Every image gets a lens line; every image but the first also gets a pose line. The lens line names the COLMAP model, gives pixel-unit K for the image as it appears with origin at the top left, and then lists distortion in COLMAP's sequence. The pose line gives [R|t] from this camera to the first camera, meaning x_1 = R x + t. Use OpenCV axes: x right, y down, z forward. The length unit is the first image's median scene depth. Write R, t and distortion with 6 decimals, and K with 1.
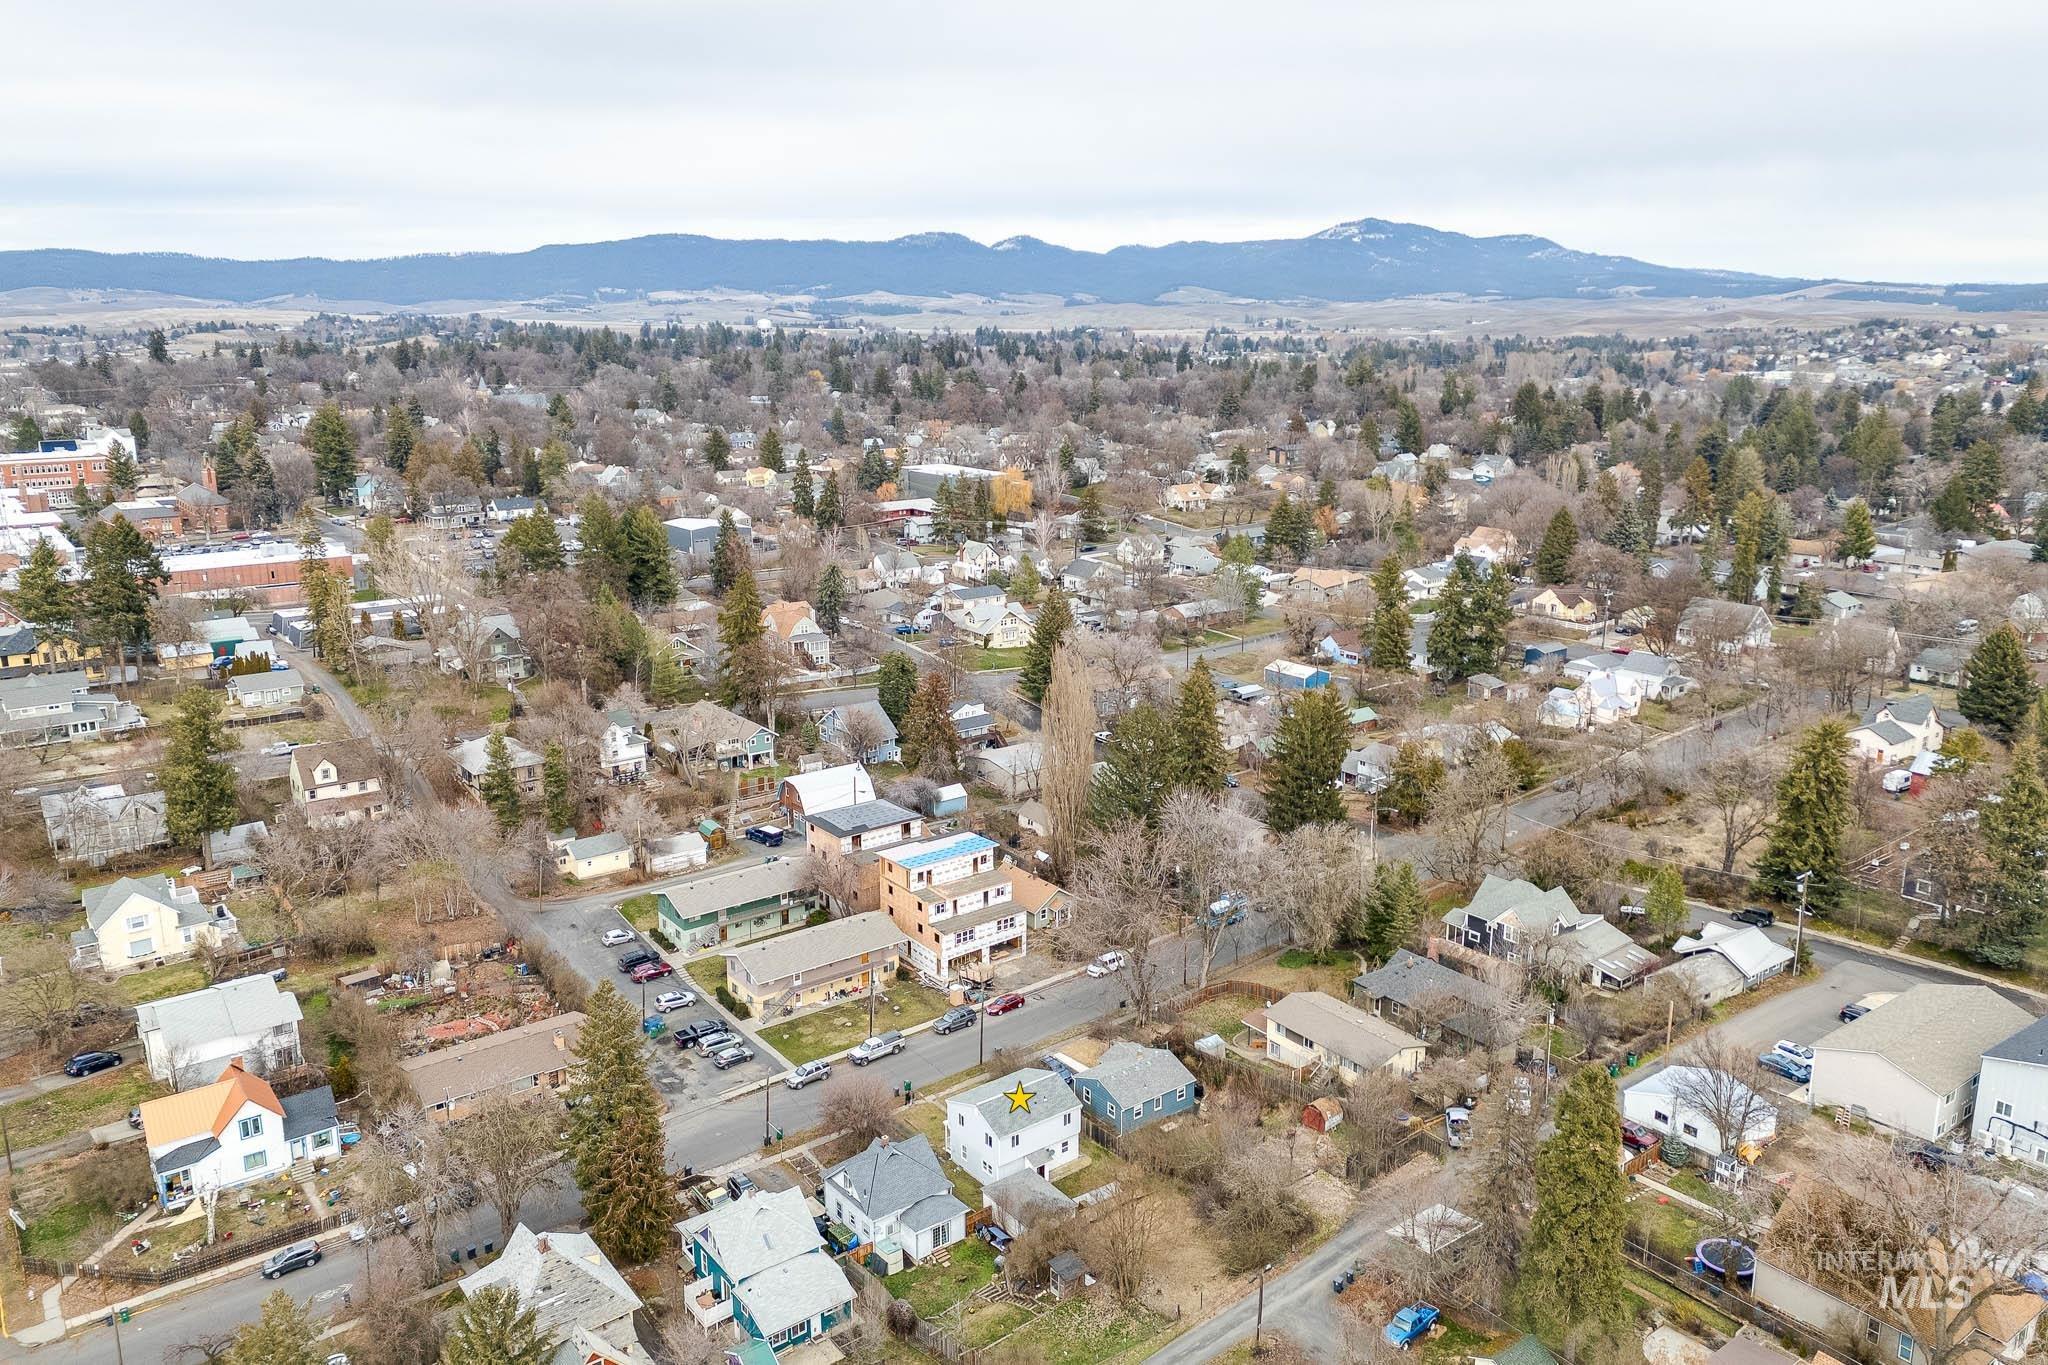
lens RADIAL K [[1481.9, 0, 1022.8], [0, 1481.9, 682.0], [0, 0, 1]] dist [0.064321, -0.000758]
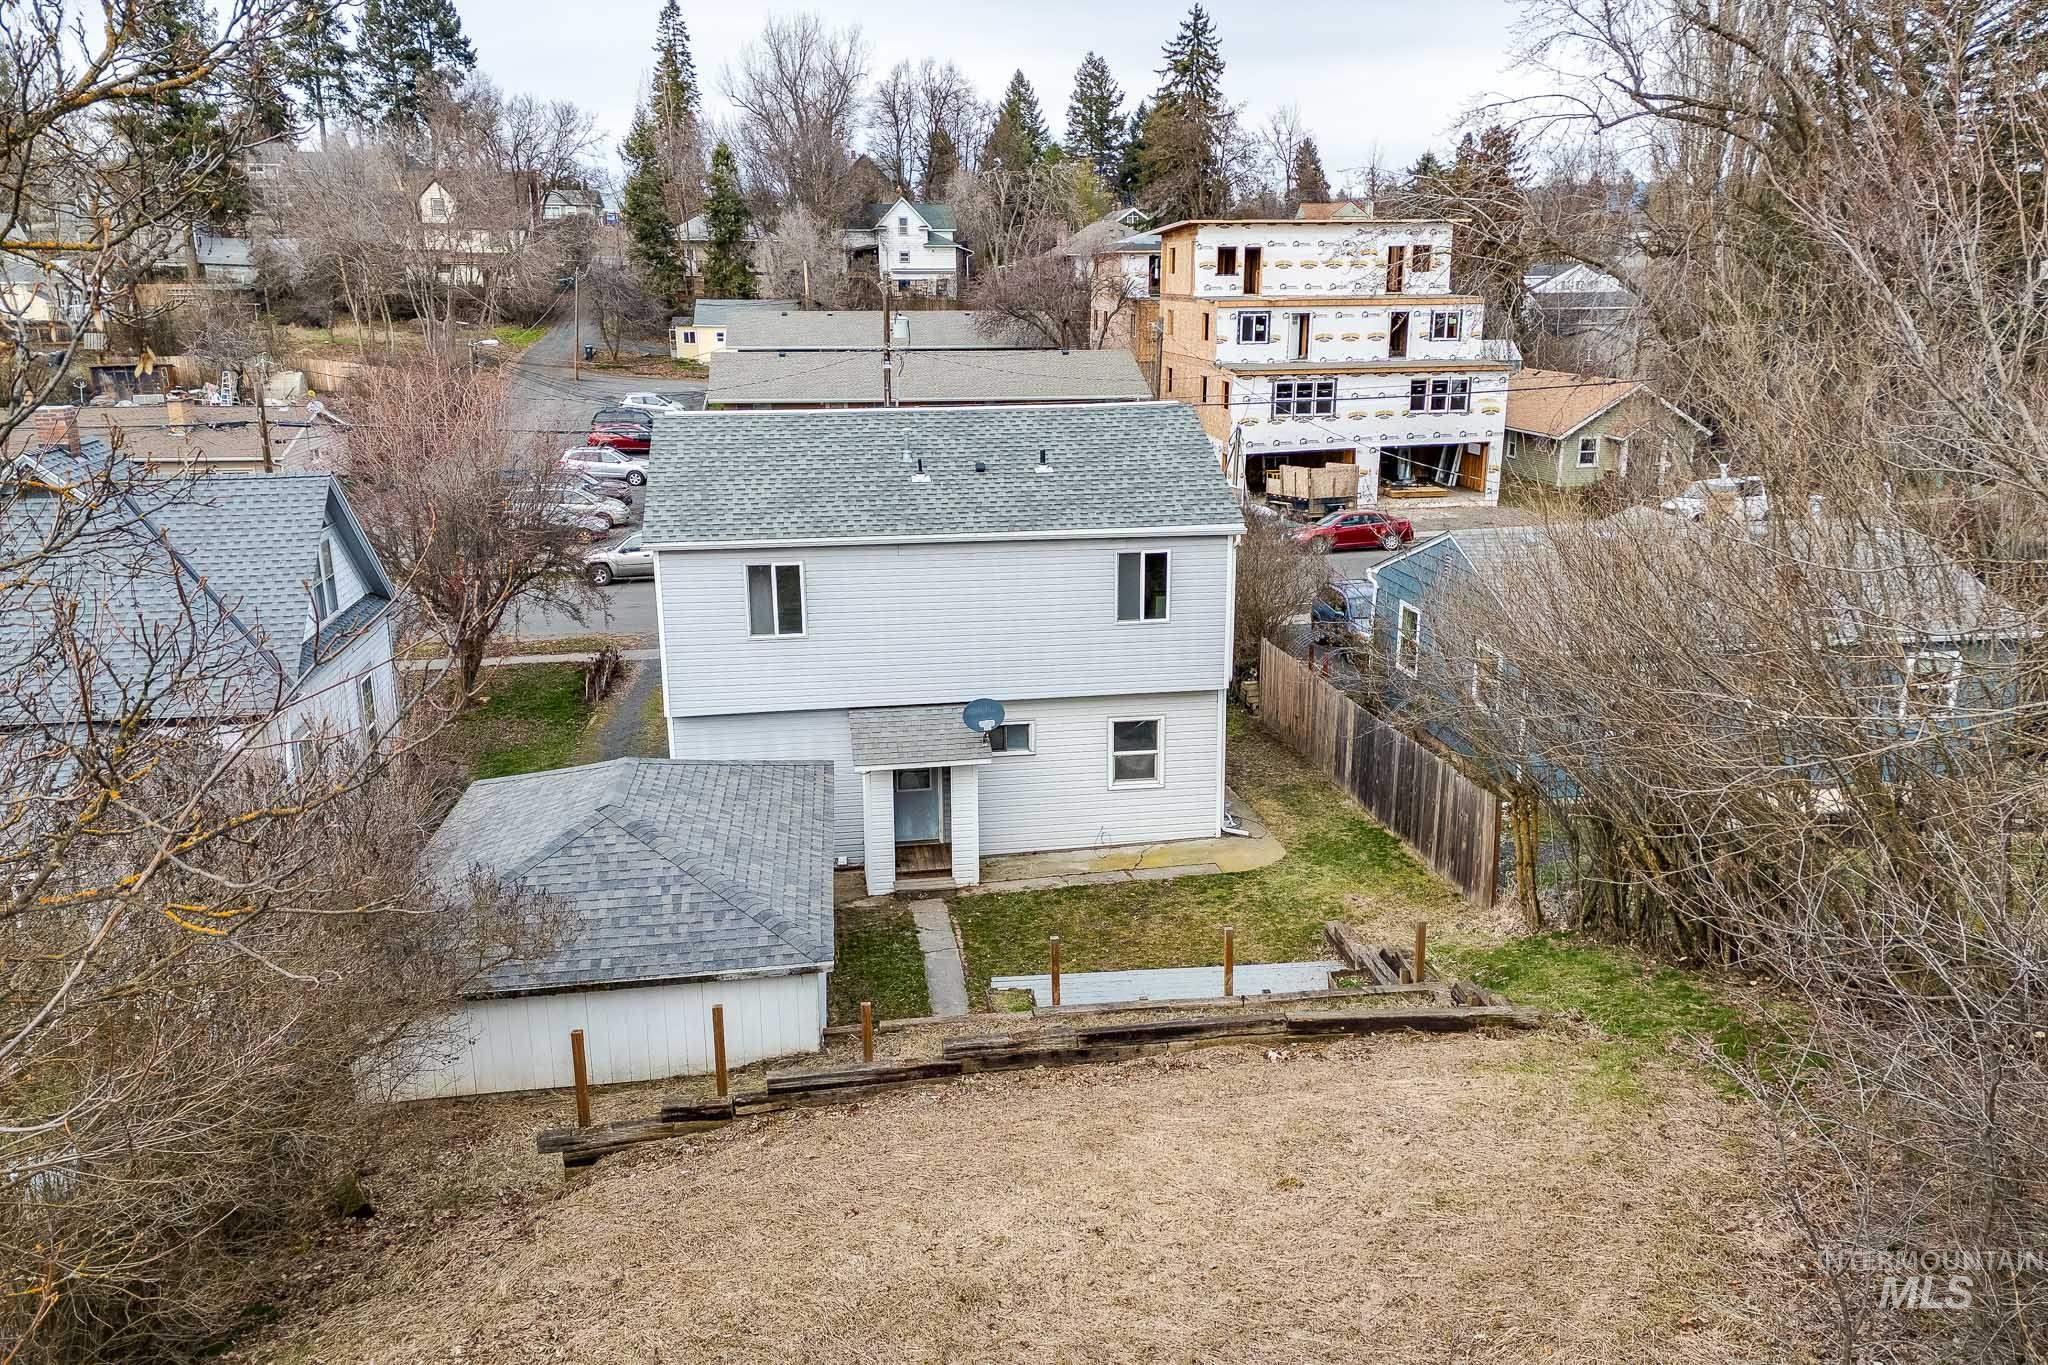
lens RADIAL K [[1481.9, 0, 1024.2], [0, 1481.9, 685.3], [0, 0, 1]] dist [0.064321, -0.000758]
pose [[0.877164, 0.126384, -0.463261, 0.077414], [-0.116377, 0.991933, 0.050259, 0.226308], [0.465875, 0.009828, 0.884796, 0.633617]]
